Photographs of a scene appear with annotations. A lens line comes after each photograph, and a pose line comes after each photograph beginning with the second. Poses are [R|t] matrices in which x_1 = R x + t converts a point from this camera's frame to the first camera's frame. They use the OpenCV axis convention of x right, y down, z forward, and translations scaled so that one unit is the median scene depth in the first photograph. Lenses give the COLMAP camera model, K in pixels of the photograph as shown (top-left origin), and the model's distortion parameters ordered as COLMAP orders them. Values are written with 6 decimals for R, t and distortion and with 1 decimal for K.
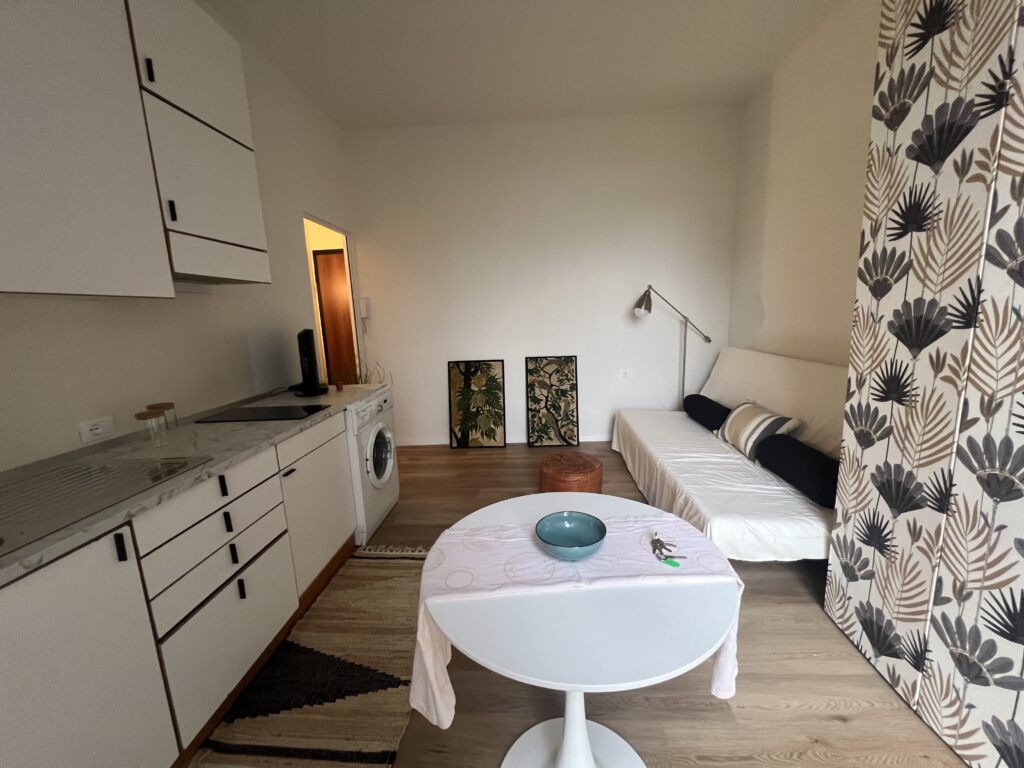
lens RADIAL K [[410.5, 0, 513.6], [0, 410.5, 385.7], [0, 0, 1]] dist [-0.003875, 0.001016]
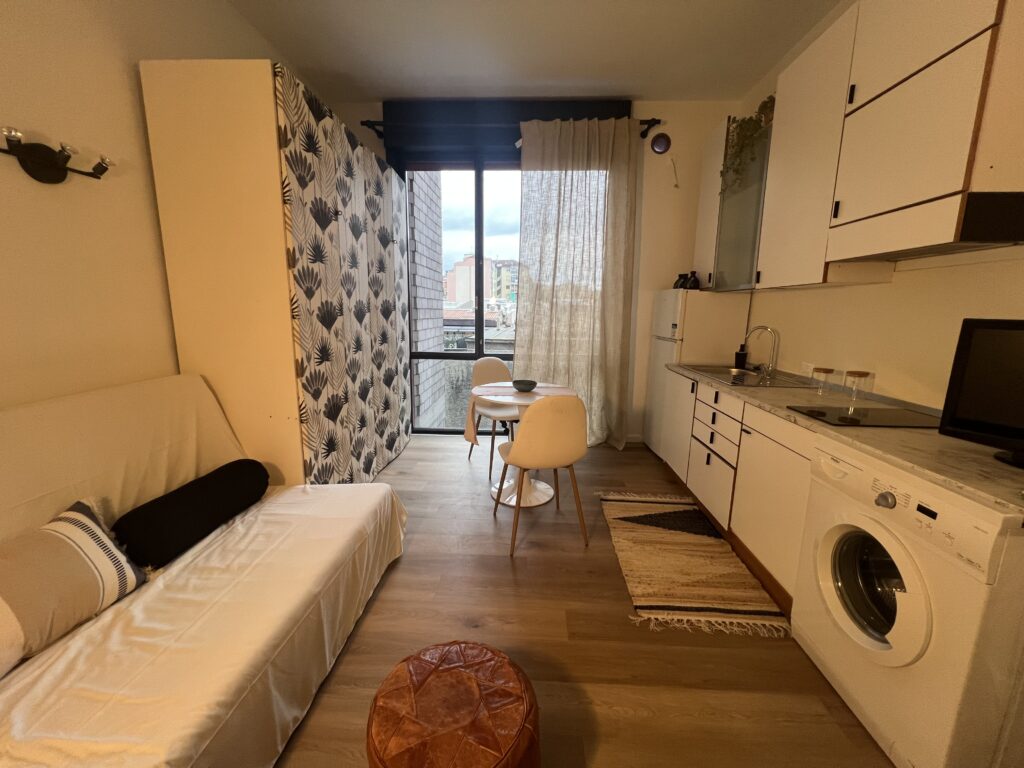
lens RADIAL K [[410.5, 0, 515.8], [0, 410.5, 387.1], [0, 0, 1]] dist [-0.003875, 0.001016]
pose [[-0.999587, 0.027784, -0.007350, 0.128522], [0.023367, 0.934581, 0.354983, -0.353399], [0.016732, 0.354665, -0.934844, 2.094515]]
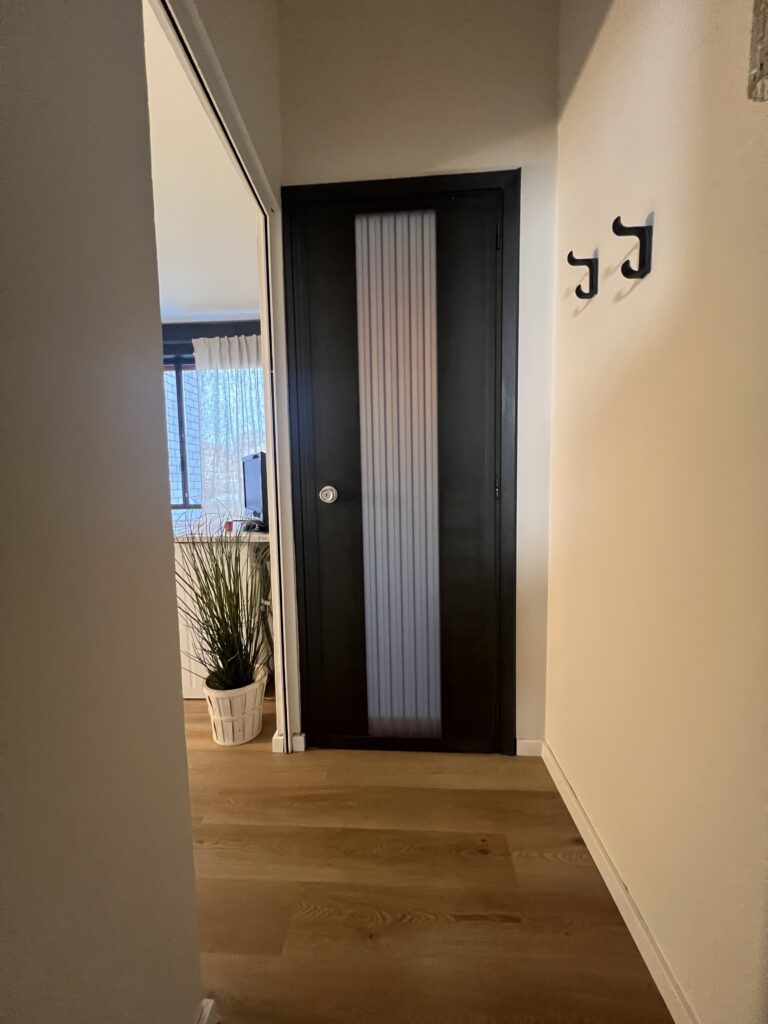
lens RADIAL K [[410.5, 0, 377.5], [0, 410.5, 510.3], [0, 0, 1]] dist [-0.003875, 0.001016]
pose [[-0.998389, 0.056045, 0.008895, -1.148644], [0.056486, 0.966522, 0.250290, -0.344282], [0.005430, 0.250389, -0.968130, 2.801586]]
